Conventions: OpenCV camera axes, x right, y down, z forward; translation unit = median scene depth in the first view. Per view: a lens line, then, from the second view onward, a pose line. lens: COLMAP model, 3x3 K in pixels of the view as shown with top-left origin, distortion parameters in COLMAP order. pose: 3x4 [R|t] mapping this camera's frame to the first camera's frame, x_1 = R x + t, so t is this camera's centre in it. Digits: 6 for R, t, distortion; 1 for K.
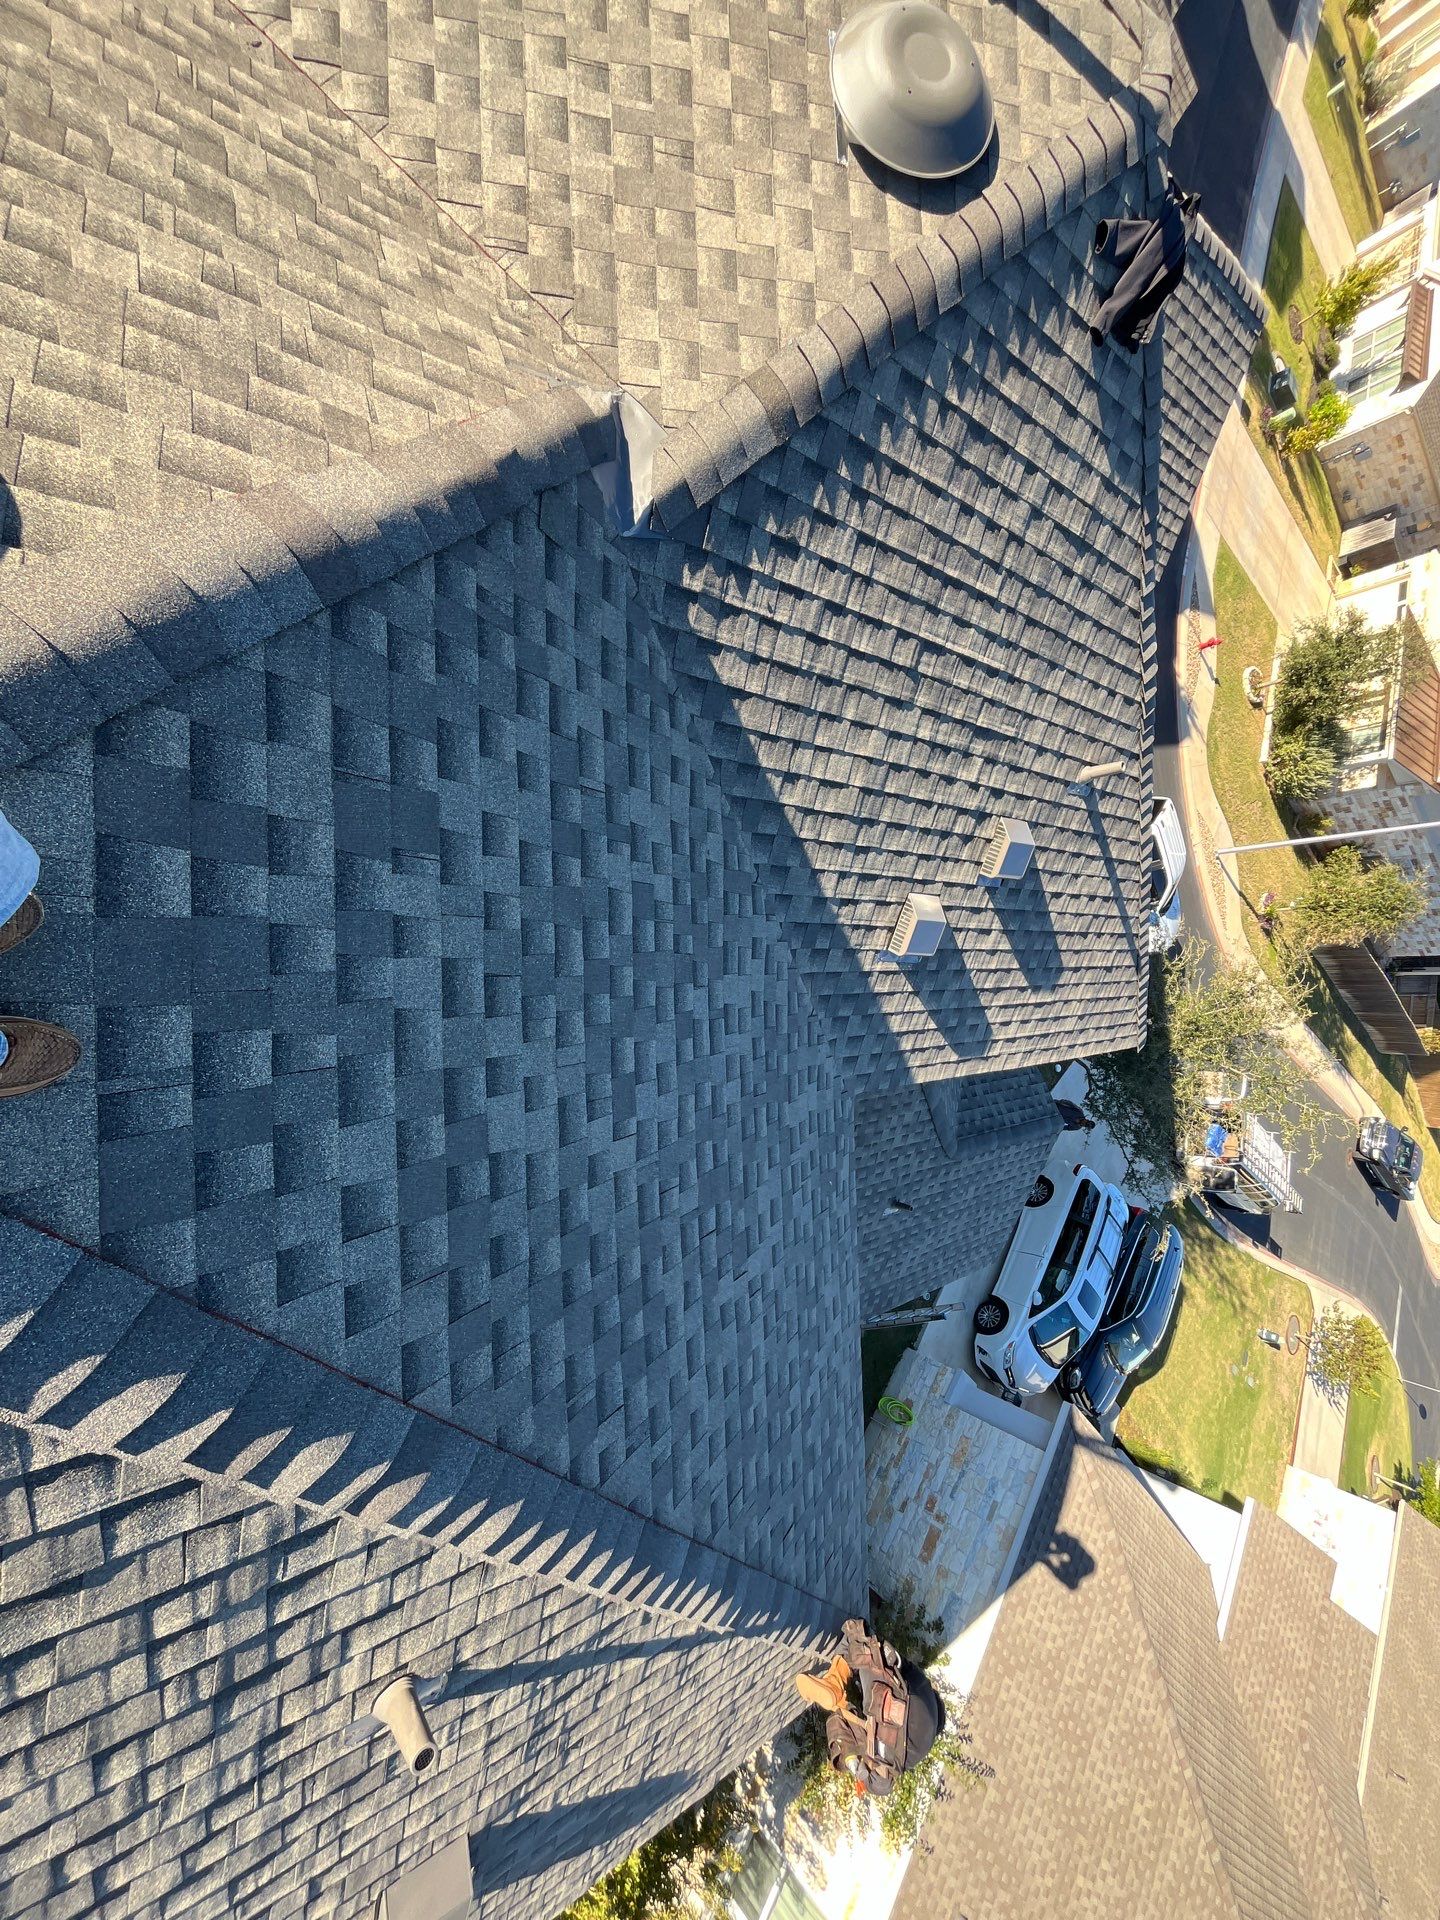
lens RADIAL K [[780.0, 0, 717.2], [0, 780.0, 961.4], [0, 0, 1]] dist [-0.003381, -0.000096]
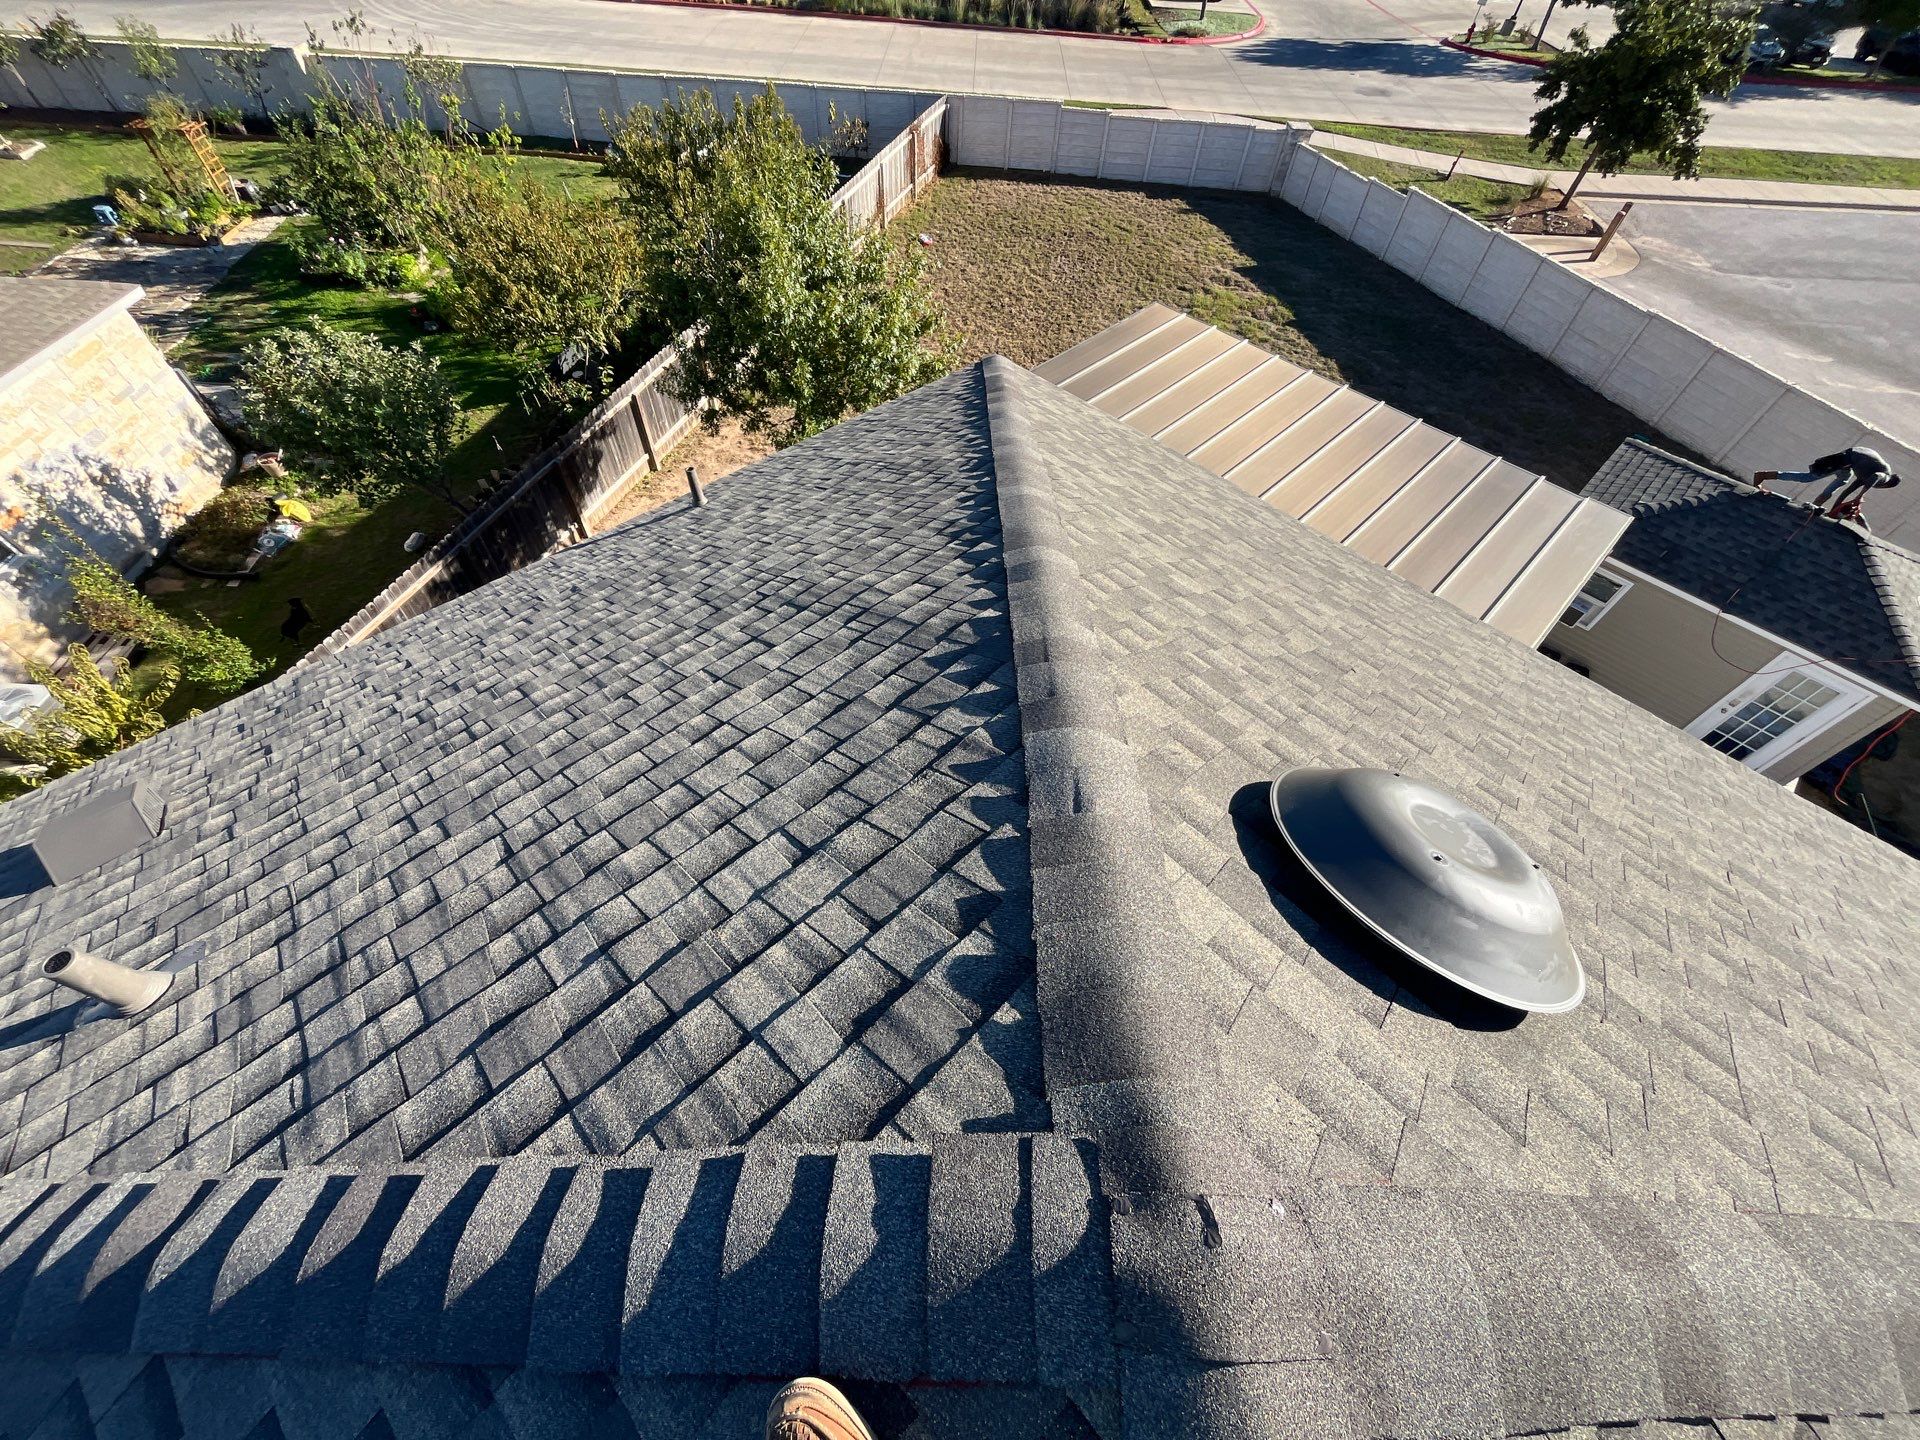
lens RADIAL K [[780.0, 0, 961.9], [0, 780.0, 713.7], [0, 0, 1]] dist [-0.003381, -0.000096]
pose [[-0.556684, 0.020336, -0.830475, -0.204288], [-0.687428, -0.572567, 0.446776, 0.093221], [-0.466417, 0.819605, 0.332719, 0.009027]]
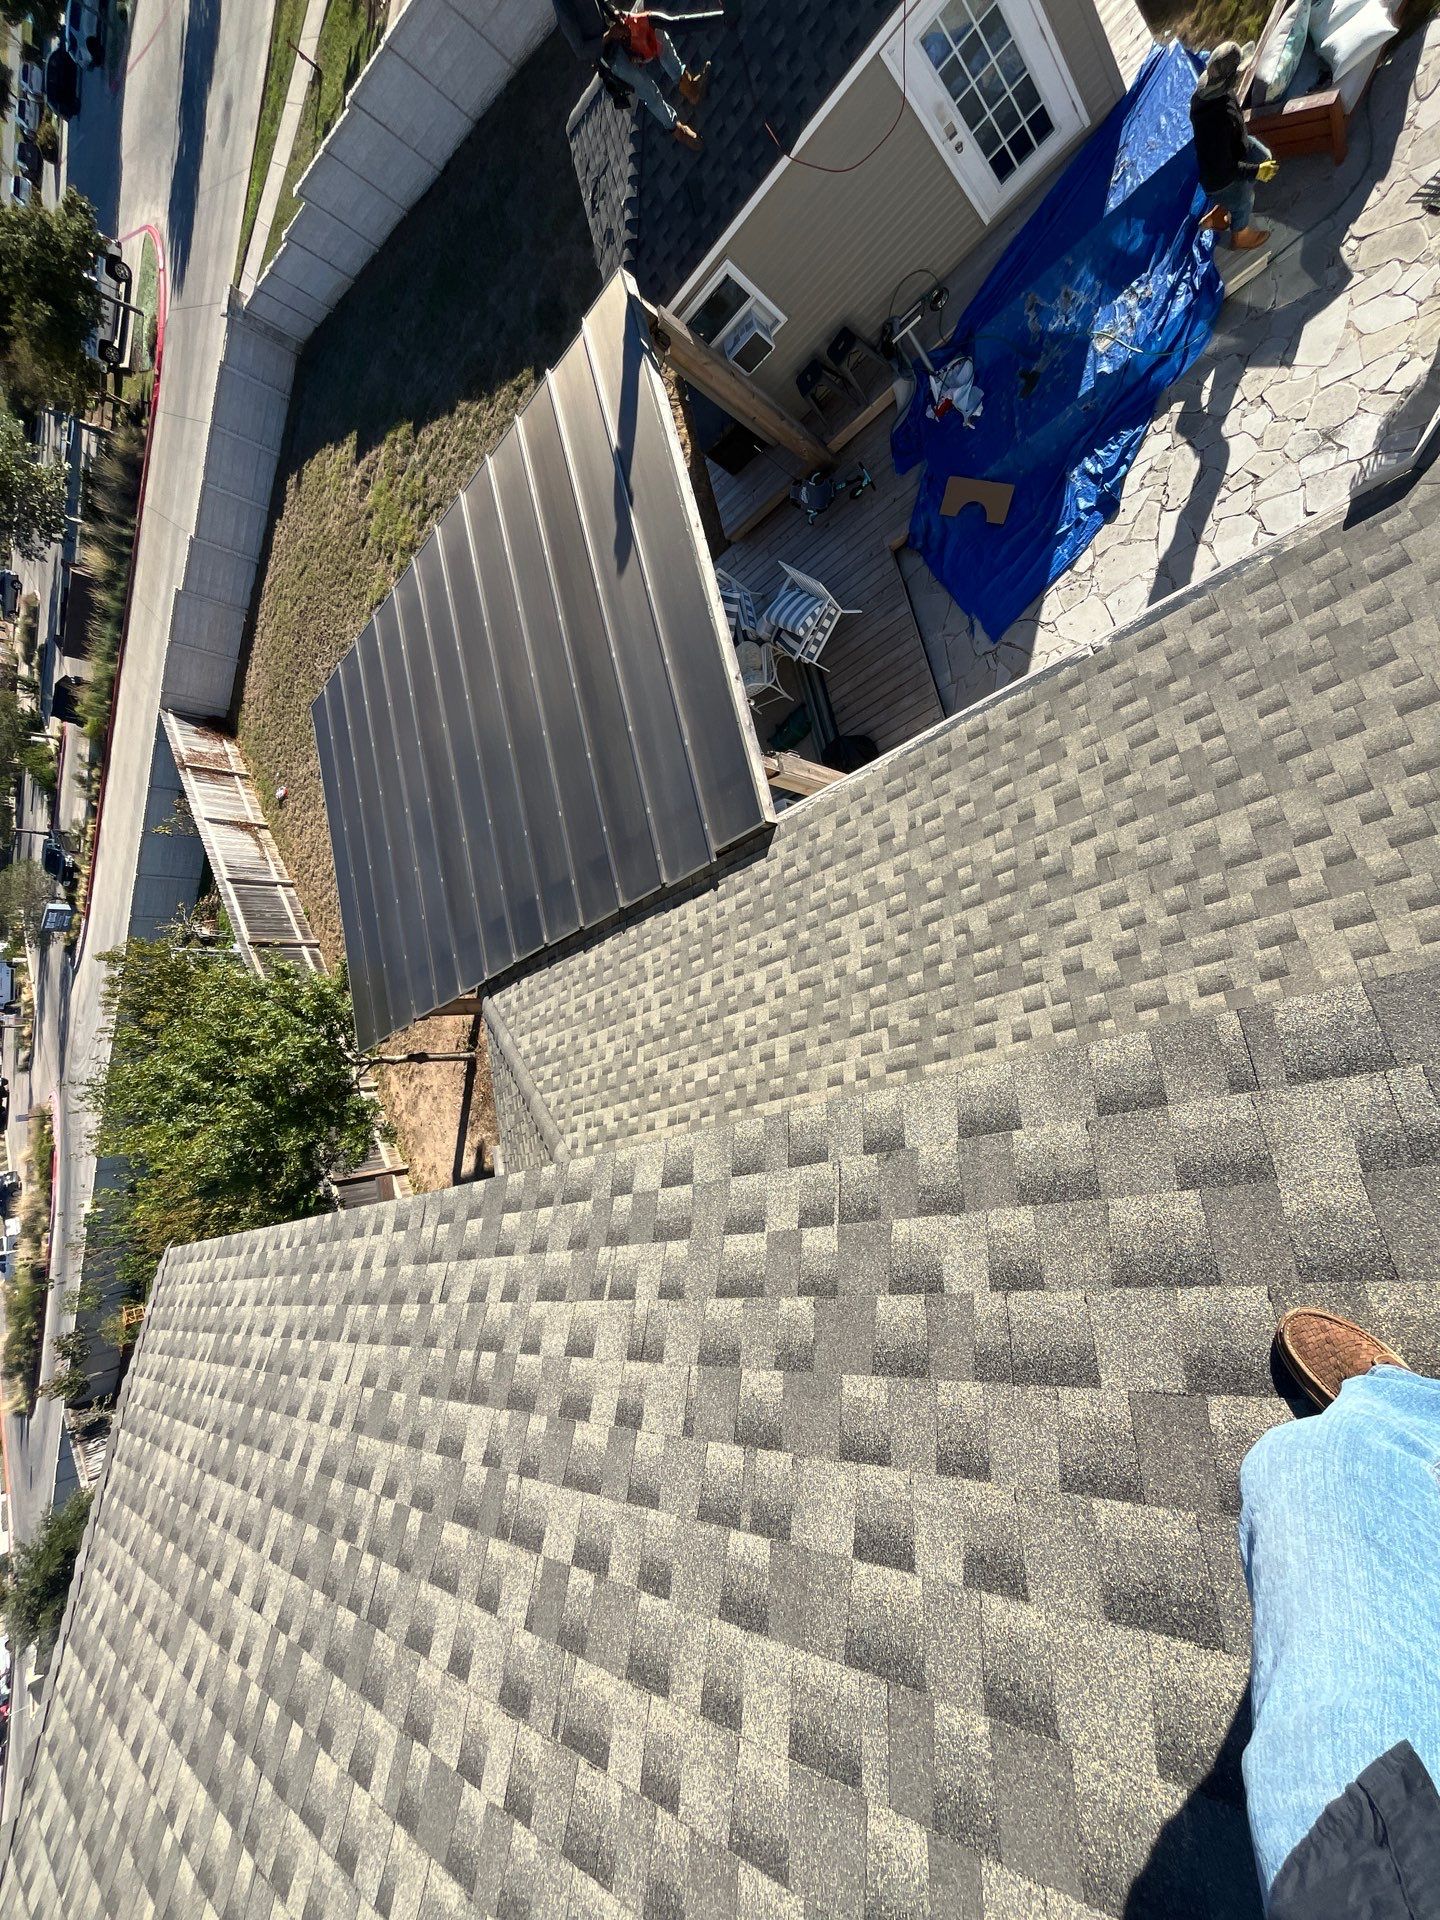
lens RADIAL K [[780.0, 0, 716.5], [0, 780.0, 956.5], [0, 0, 1]] dist [-0.003381, -0.000096]
pose [[-0.277868, 0.747102, -0.603844, -2.177666], [-0.680356, 0.290712, 0.672757, -1.407090], [0.678163, 0.597767, 0.427515, -0.623415]]
